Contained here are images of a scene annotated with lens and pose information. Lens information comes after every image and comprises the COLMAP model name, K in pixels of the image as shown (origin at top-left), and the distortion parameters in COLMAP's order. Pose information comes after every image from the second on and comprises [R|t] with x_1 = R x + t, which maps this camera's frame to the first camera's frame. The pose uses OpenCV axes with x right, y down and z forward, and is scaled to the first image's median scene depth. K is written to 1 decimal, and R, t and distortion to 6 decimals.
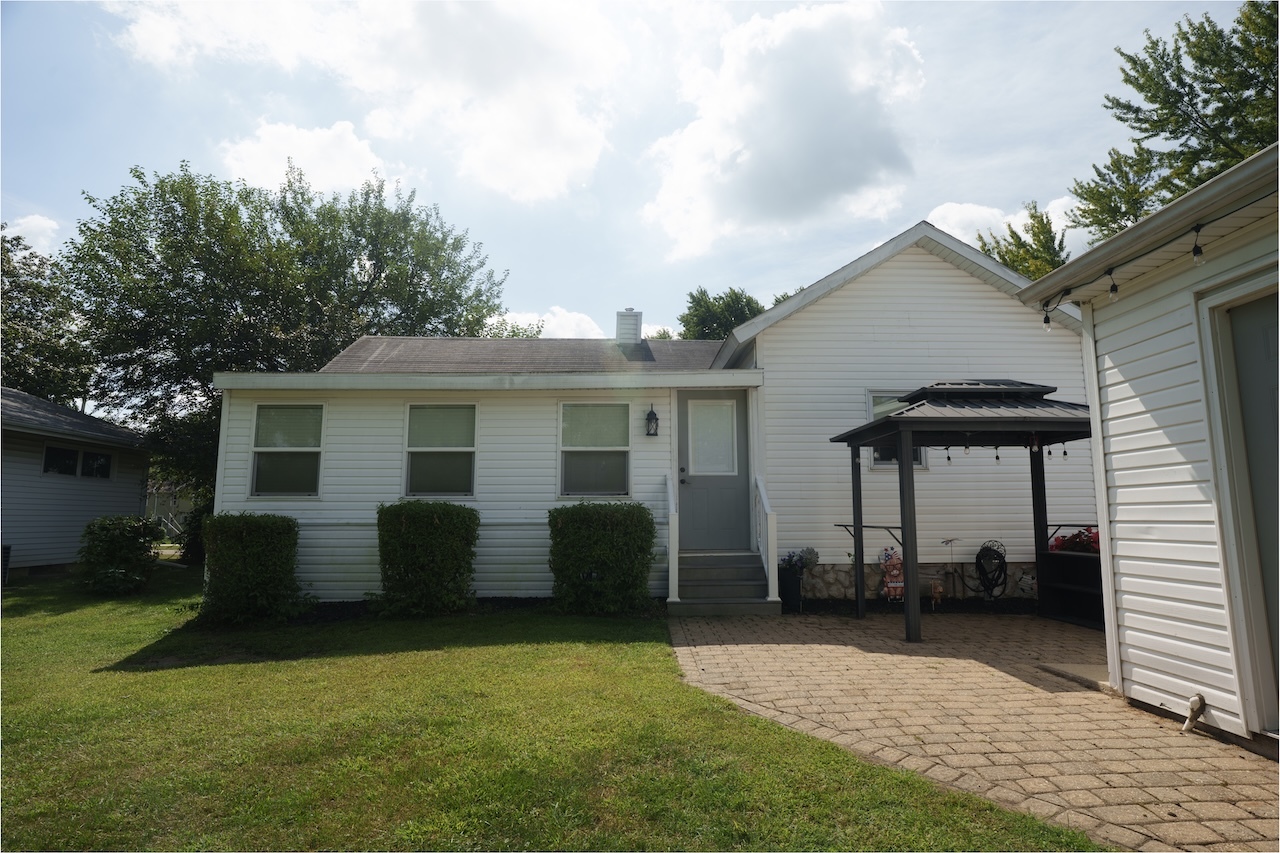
lens RADIAL K [[690.9, 0, 640.0], [0, 690.9, 426.5], [0, 0, 1]] dist [-0.065167, 0.045539]
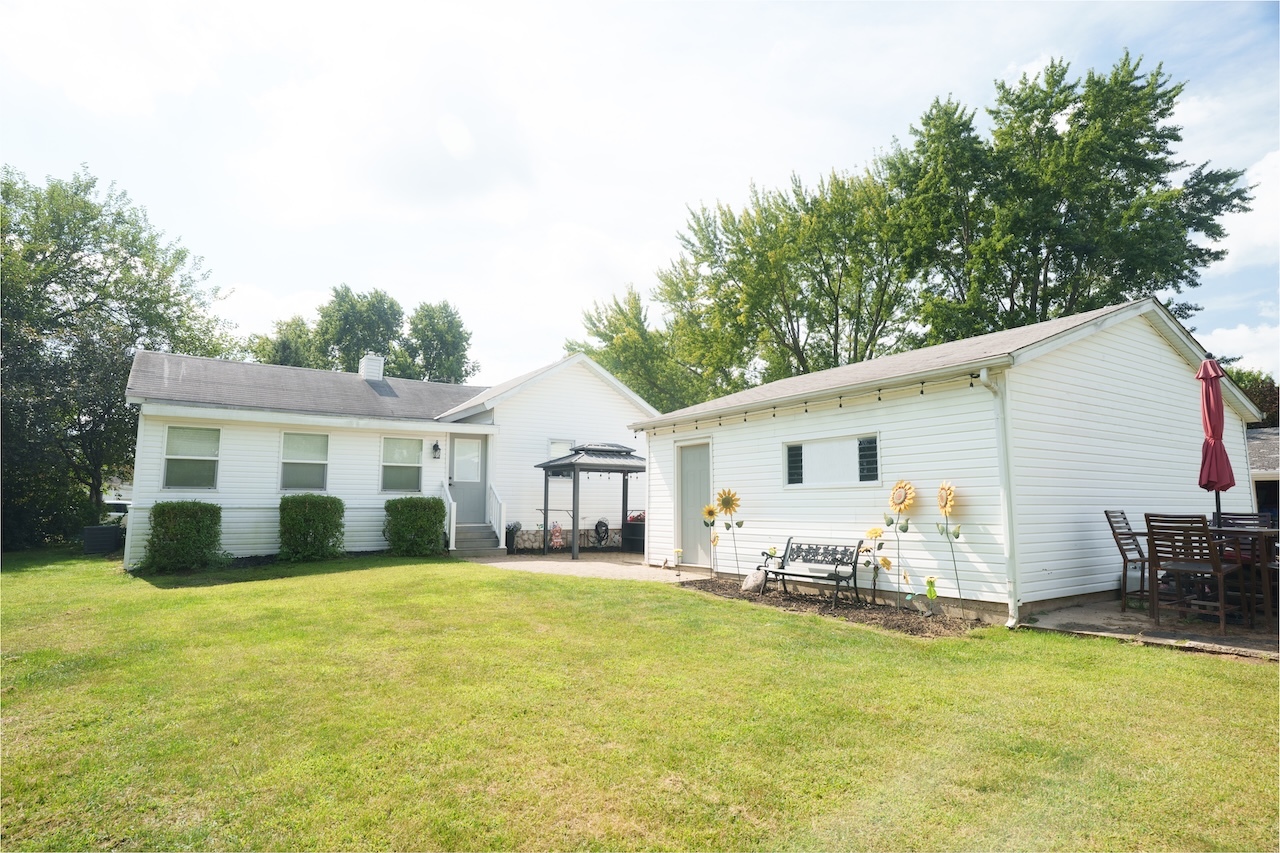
lens RADIAL K [[690.9, 0, 640.0], [0, 690.9, 426.5], [0, 0, 1]] dist [-0.065167, 0.045539]
pose [[0.843049, 0.066044, 0.533766, -0.493306], [-0.074372, 0.997213, -0.005920, -0.098528], [-0.532670, -0.034707, 0.845611, -0.770623]]
